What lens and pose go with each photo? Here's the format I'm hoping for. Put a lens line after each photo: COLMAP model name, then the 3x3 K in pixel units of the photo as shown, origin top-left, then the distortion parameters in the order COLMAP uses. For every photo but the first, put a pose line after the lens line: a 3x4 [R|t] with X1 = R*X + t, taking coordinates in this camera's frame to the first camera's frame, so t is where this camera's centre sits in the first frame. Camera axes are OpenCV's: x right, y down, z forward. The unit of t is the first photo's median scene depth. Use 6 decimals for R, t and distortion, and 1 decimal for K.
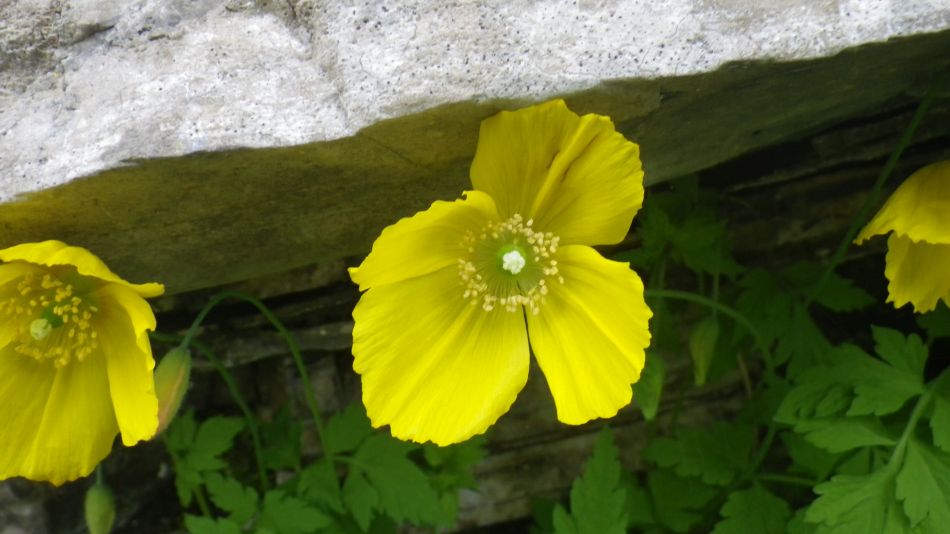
lens RADIAL K [[933.3, 0, 474.5], [0, 933.3, 281.9], [0, 0, 1]] dist [0.004874, -0.012783]
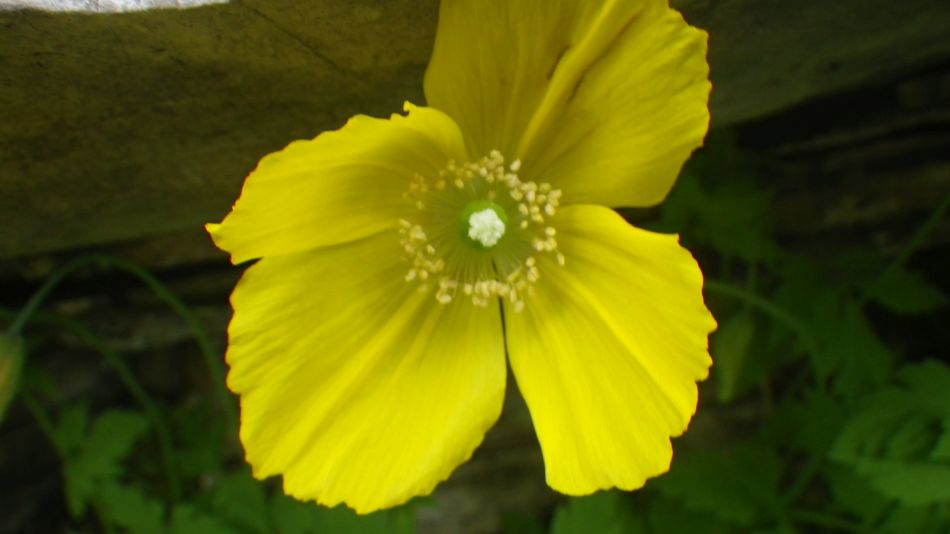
lens RADIAL K [[933.3, 0, 474.5], [0, 933.3, 281.9], [0, 0, 1]] dist [0.004874, -0.012783]
pose [[0.998961, 0.042094, 0.017481, 0.023833], [-0.042564, 0.998717, 0.027434, -0.001735], [-0.016304, -0.028150, 0.999471, 0.366323]]
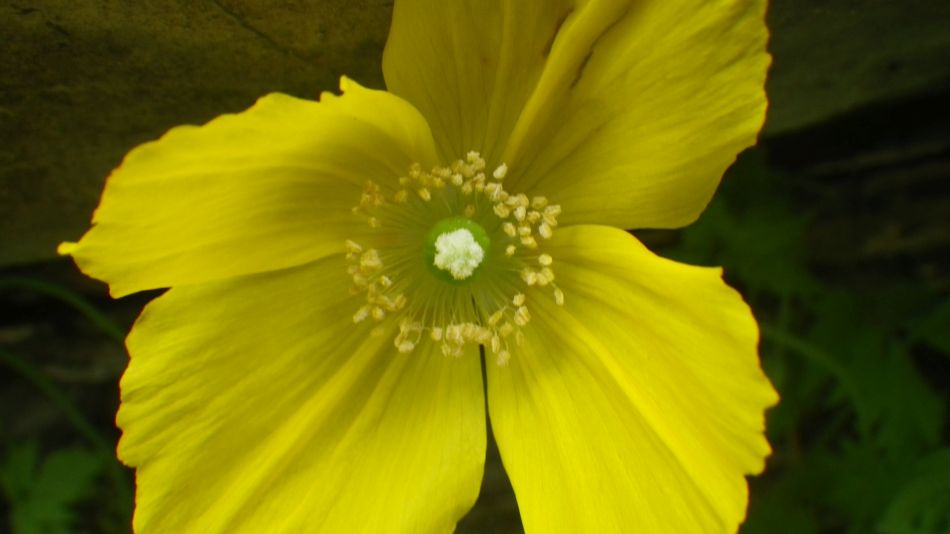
lens RADIAL K [[933.3, 0, 474.5], [0, 933.3, 281.9], [0, 0, 1]] dist [0.004874, -0.012783]
pose [[0.998328, 0.057559, 0.005389, 0.046329], [-0.057575, 0.998337, 0.002940, -0.008586], [-0.005211, -0.003245, 0.999981, 0.519651]]
